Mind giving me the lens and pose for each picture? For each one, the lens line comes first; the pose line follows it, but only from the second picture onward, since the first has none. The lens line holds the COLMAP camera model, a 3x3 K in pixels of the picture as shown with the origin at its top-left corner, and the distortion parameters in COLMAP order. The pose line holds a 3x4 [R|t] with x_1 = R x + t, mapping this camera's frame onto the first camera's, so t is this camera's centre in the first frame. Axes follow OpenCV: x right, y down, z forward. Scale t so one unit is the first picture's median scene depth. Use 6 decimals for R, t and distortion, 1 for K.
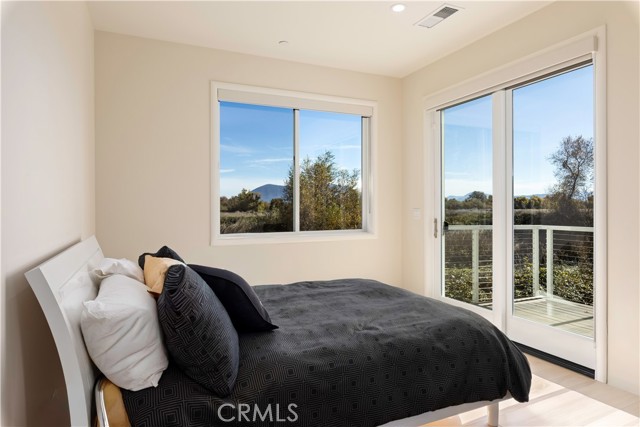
lens RADIAL K [[392.5, 0, 320.0], [0, 392.5, 213.5], [0, 0, 1]] dist [-0.000112, 0.000021]
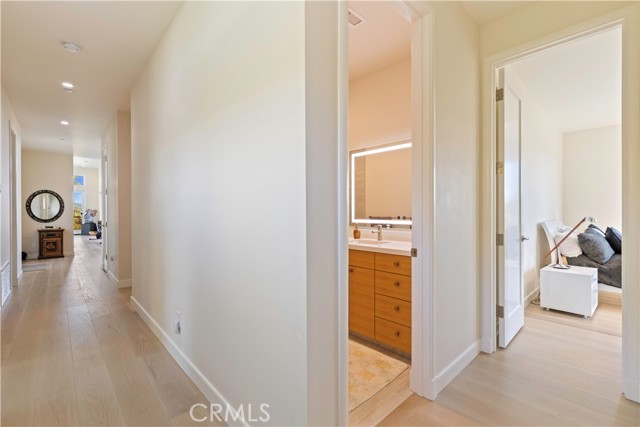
lens RADIAL K [[279.7, 0, 320.0], [0, 279.7, 213.5], [0, 0, 1]] dist [-0.000294, -0.000015]
pose [[0.316856, 0.008065, -0.948439, 1.302901], [-0.005113, 0.999964, 0.006795, 0.015657], [0.948460, 0.002696, 0.316886, -2.124888]]
